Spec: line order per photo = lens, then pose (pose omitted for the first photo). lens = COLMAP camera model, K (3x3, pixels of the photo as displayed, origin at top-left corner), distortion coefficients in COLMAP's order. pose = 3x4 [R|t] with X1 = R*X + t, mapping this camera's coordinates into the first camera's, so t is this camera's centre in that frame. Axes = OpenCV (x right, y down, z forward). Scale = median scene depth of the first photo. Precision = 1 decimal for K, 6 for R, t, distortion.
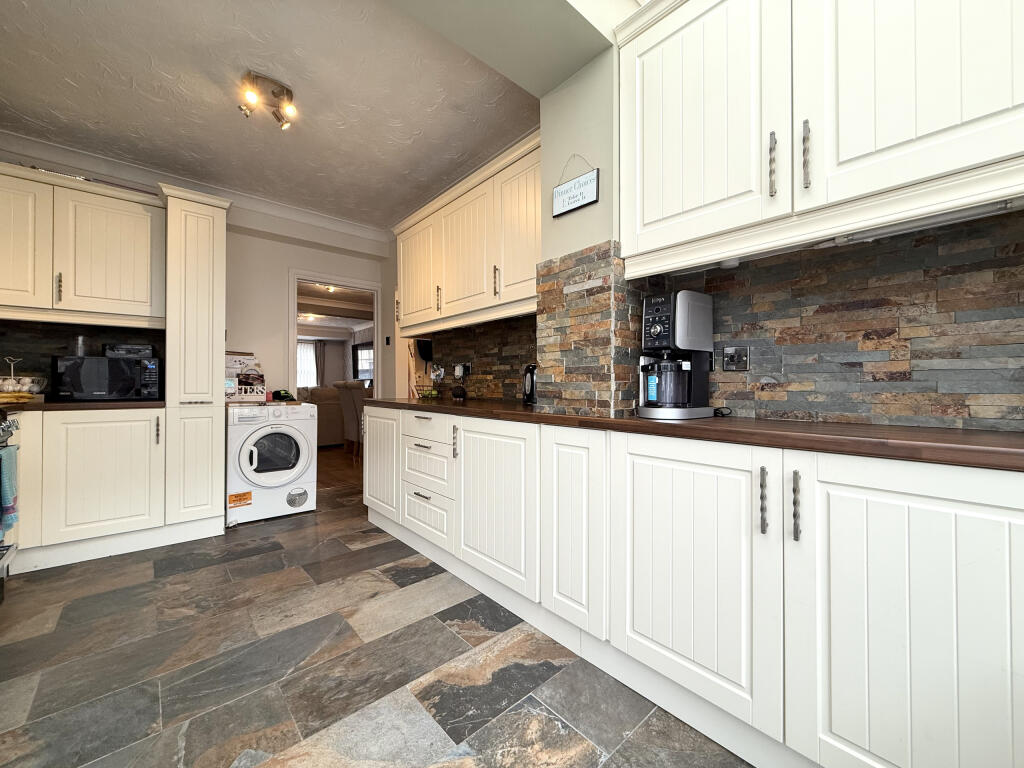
lens RADIAL K [[406.3, 0, 512.0], [0, 406.3, 384.0], [0, 0, 1]] dist [0.001536, -0.000321]
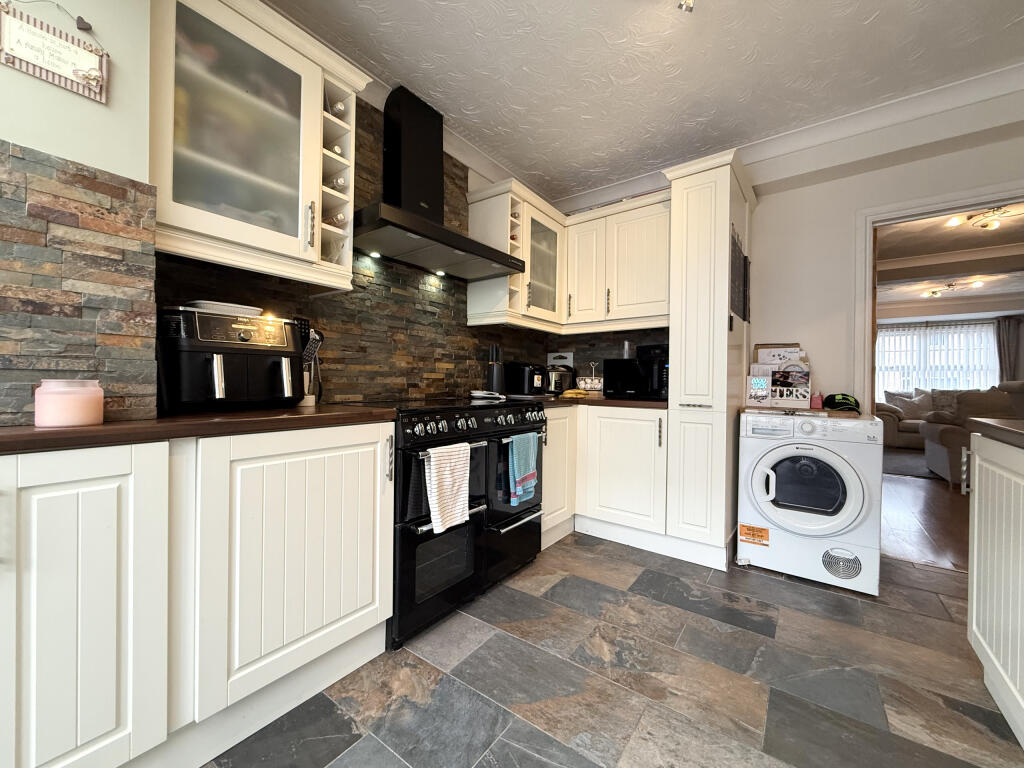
lens RADIAL K [[406.3, 0, 512.0], [0, 406.3, 384.0], [0, 0, 1]] dist [0.001536, -0.000321]
pose [[0.196750, 0.006159, -0.980434, -0.007753], [-0.006294, 0.999968, 0.005018, -0.002168], [0.980434, 0.005183, 0.196782, 0.454059]]
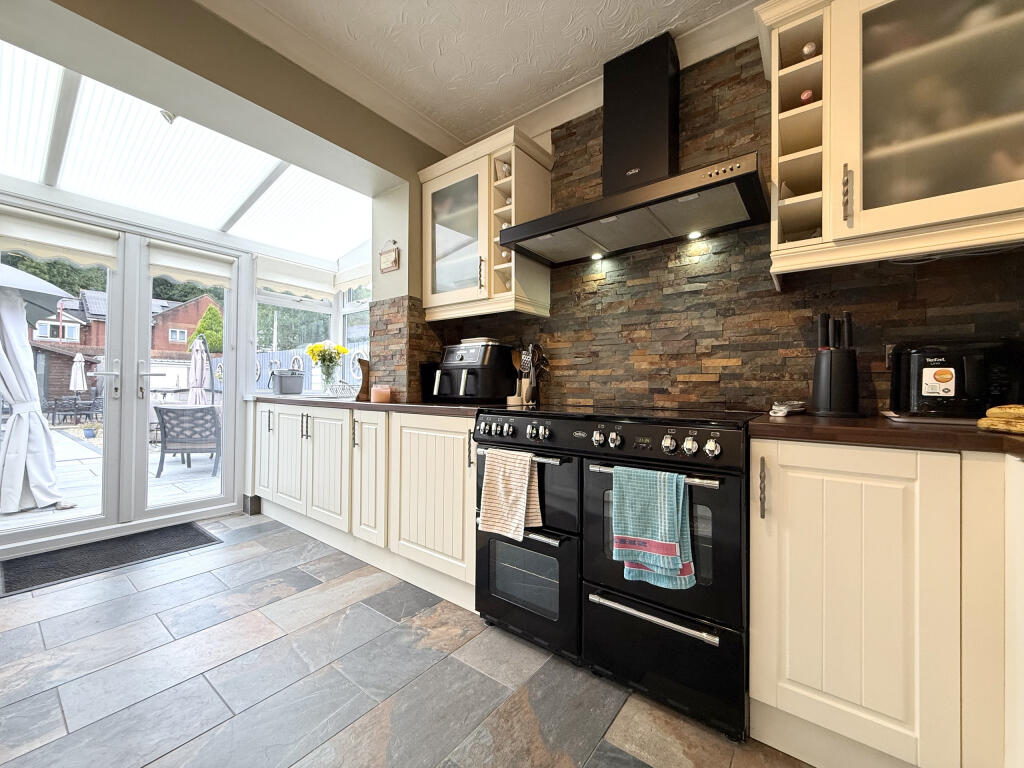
lens RADIAL K [[406.3, 0, 512.0], [0, 406.3, 384.0], [0, 0, 1]] dist [0.001536, -0.000321]
pose [[-0.984278, -0.010672, -0.176306, -0.550578], [-0.008471, 0.999877, -0.013228, 0.006556], [0.176425, -0.011526, -0.984247, 1.087482]]
